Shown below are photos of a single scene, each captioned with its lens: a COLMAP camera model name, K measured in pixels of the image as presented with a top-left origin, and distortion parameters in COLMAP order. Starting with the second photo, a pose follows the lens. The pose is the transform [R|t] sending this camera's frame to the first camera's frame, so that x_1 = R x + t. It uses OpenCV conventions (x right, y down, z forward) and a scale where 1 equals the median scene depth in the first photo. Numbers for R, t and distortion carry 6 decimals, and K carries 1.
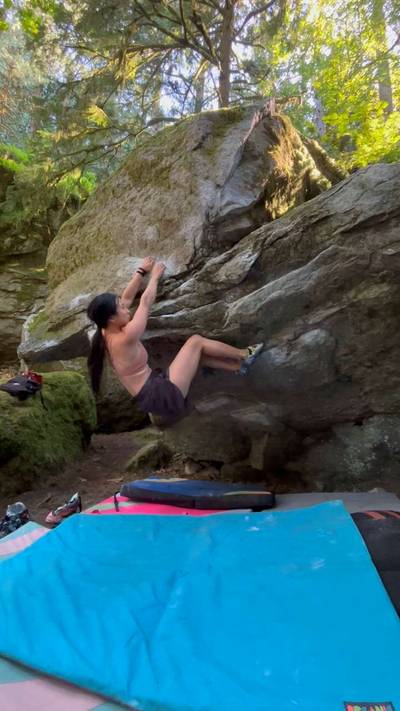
lens RADIAL K [[324.8, 0, 201.5], [0, 324.8, 354.1], [0, 0, 1]] dist [0.007935, -0.002714]
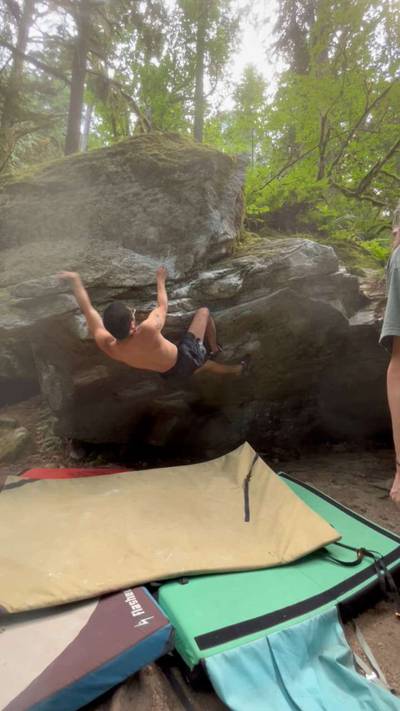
lens RADIAL K [[315.7, 0, 199.0], [0, 315.7, 354.6], [0, 0, 1]] dist [-0.004894, -0.000236]
pose [[0.810566, 0.078047, 0.580423, -0.597578], [-0.106599, 0.994186, 0.015183, -0.007671], [-0.575864, -0.074179, 0.814173, 0.035925]]
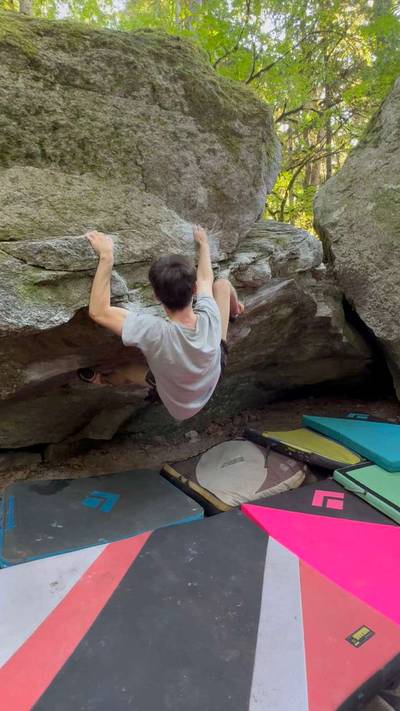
lens RADIAL K [[324.8, 0, 199.5], [0, 324.8, 353.6], [0, 0, 1]] dist [0.007935, -0.002714]
pose [[0.416396, -0.015121, 0.909057, -0.898884], [-0.162919, 0.982437, 0.090968, -0.055868], [-0.894467, -0.185981, 0.406620, 0.595801]]
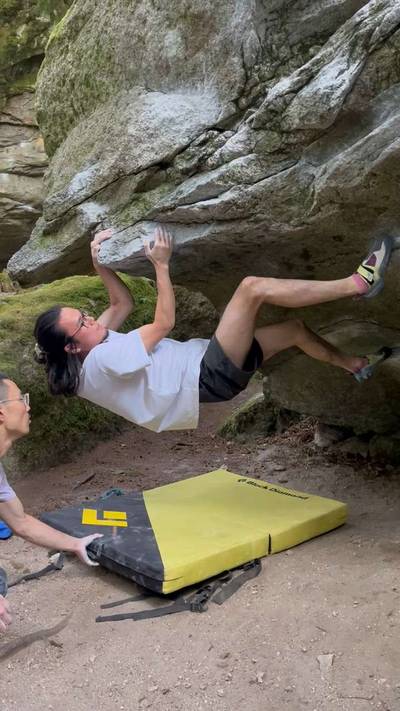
lens RADIAL K [[608.1, 0, 199.9], [0, 608.1, 351.1], [0, 0, 1]] dist [0.077498, -0.081862]
pose [[0.943297, -0.004817, -0.331916, 0.224636], [0.081872, 0.972381, 0.218567, -0.093304], [0.321696, -0.233349, 0.917638, -0.050040]]
